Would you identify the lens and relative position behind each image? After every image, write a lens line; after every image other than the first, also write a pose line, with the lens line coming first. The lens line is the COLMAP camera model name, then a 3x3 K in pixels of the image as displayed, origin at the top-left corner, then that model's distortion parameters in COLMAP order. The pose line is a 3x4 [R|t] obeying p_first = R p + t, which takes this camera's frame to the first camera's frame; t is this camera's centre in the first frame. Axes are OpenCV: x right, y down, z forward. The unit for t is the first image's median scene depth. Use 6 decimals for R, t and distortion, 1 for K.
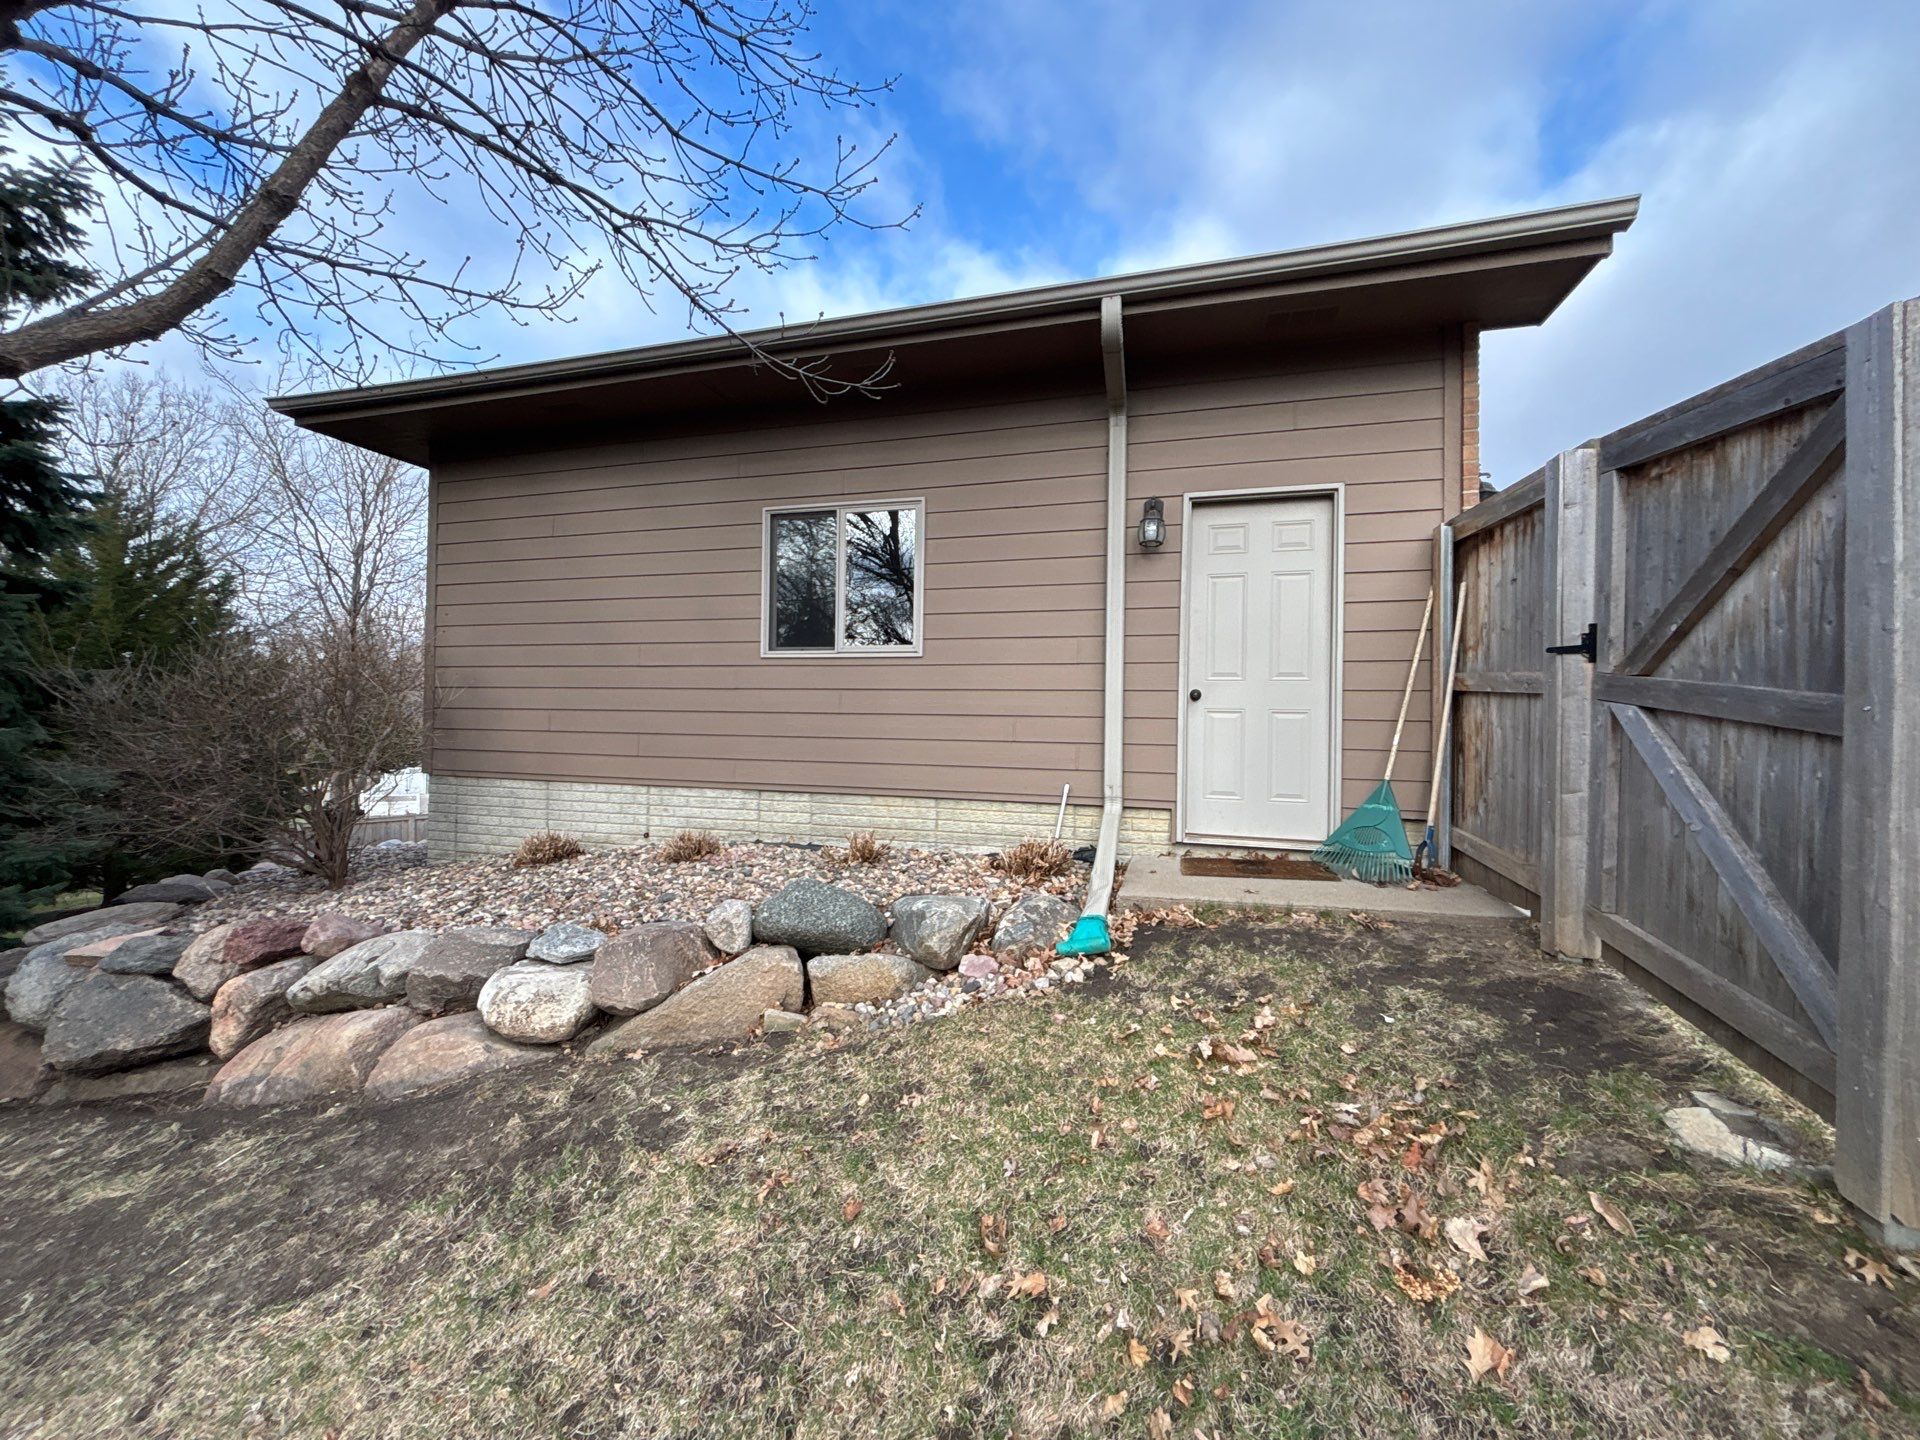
lens RADIAL K [[764.8, 0, 960.2], [0, 764.8, 721.9], [0, 0, 1]] dist [-0.002287, 0.000520]
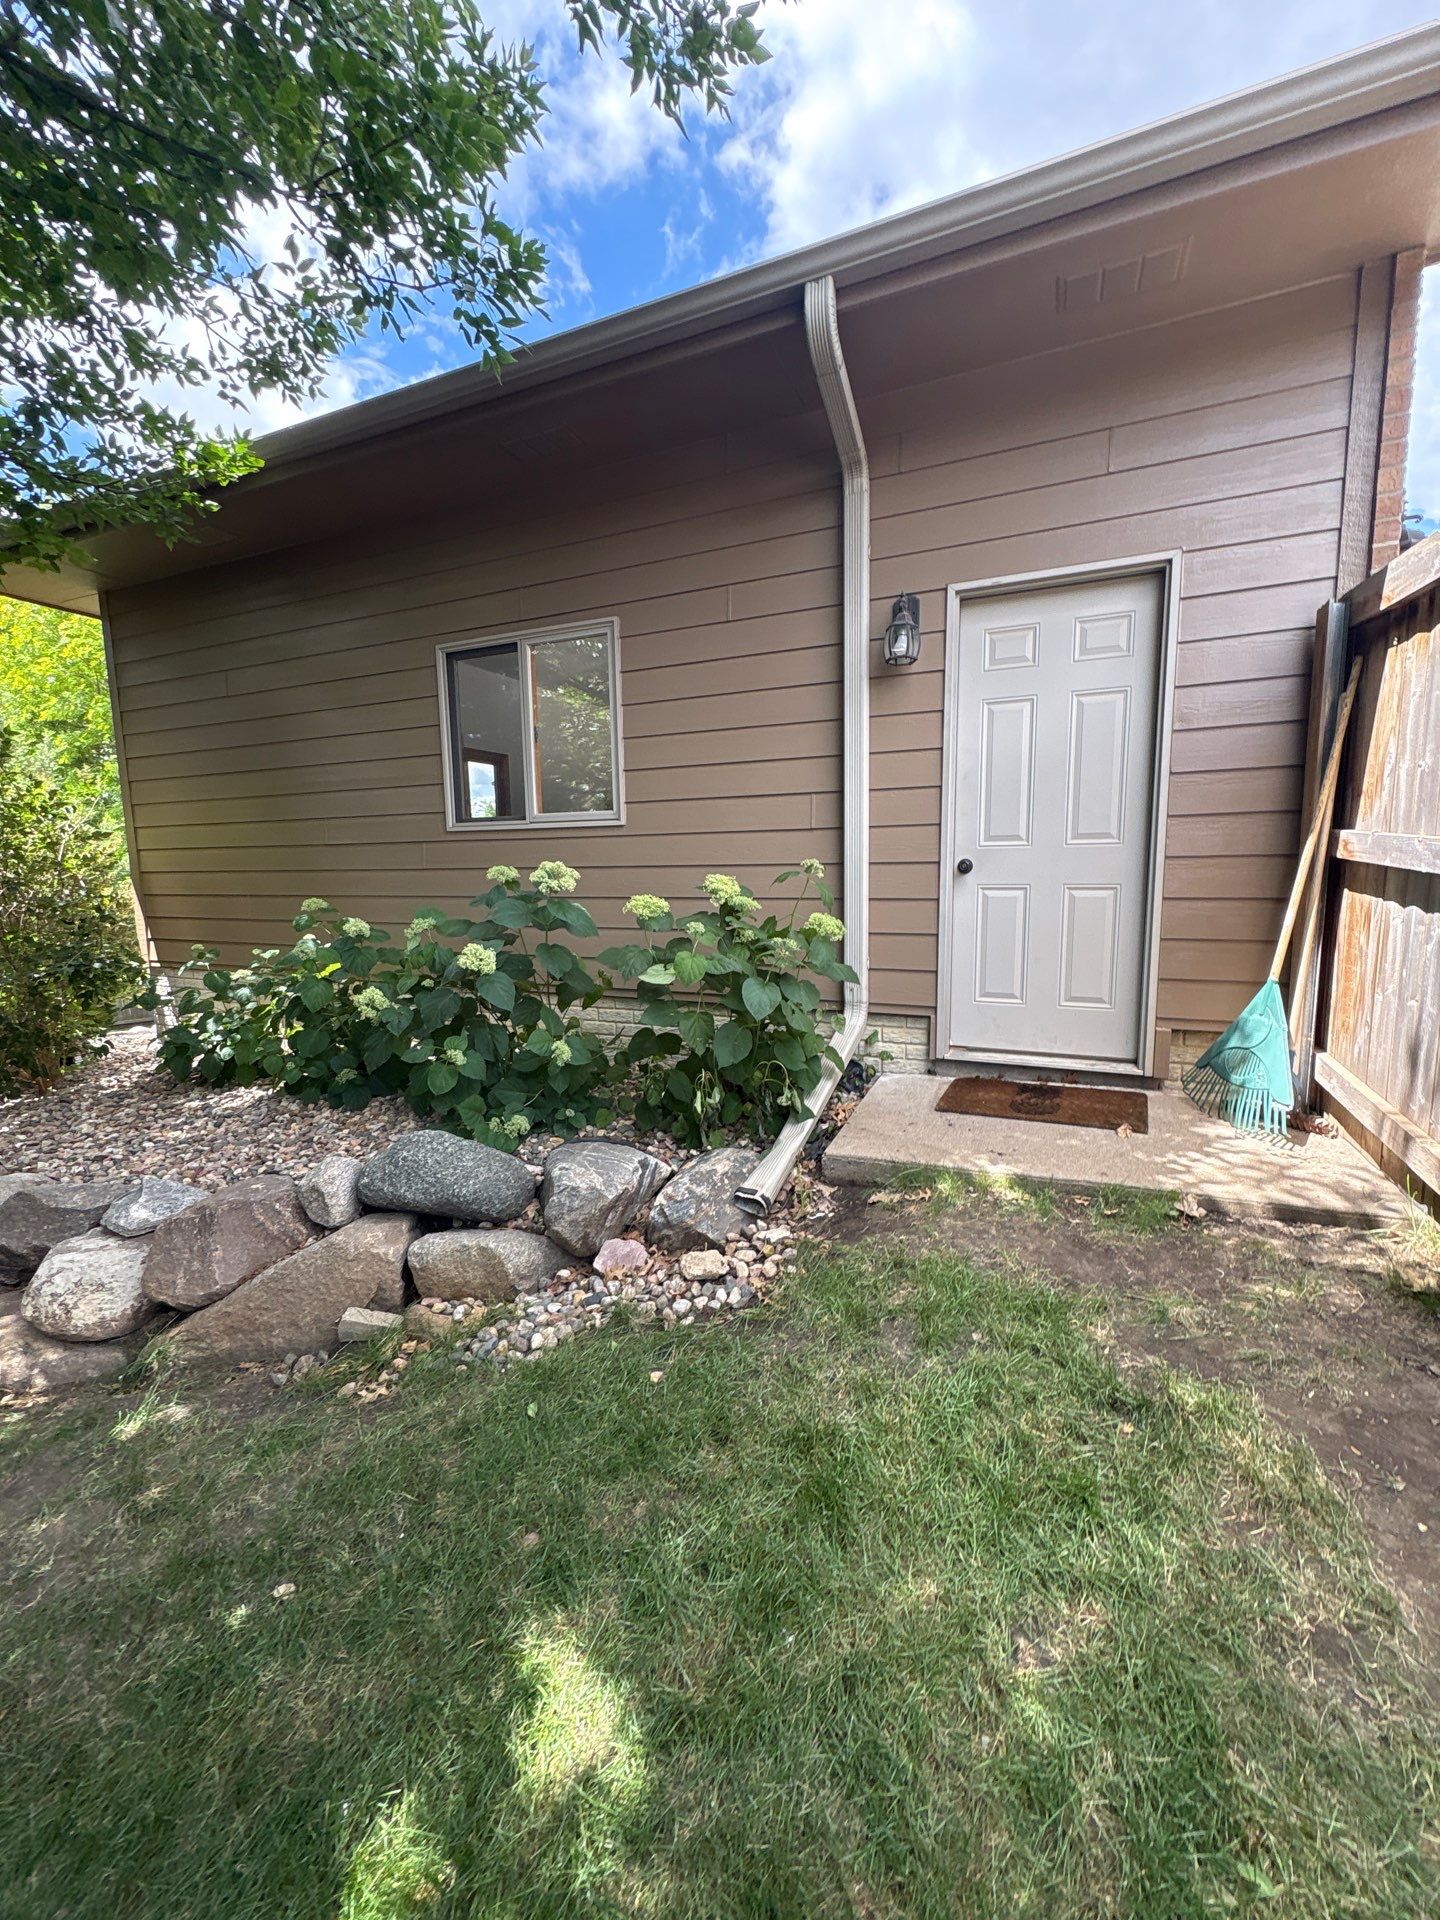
lens RADIAL K [[764.8, 0, 720.5], [0, 764.8, 957.3], [0, 0, 1]] dist [-0.002287, 0.000520]
pose [[0.992824, -0.016725, -0.118406, 0.188108], [0.030863, 0.992463, 0.118598, -0.053025], [0.115530, -0.121402, 0.985857, 0.268146]]
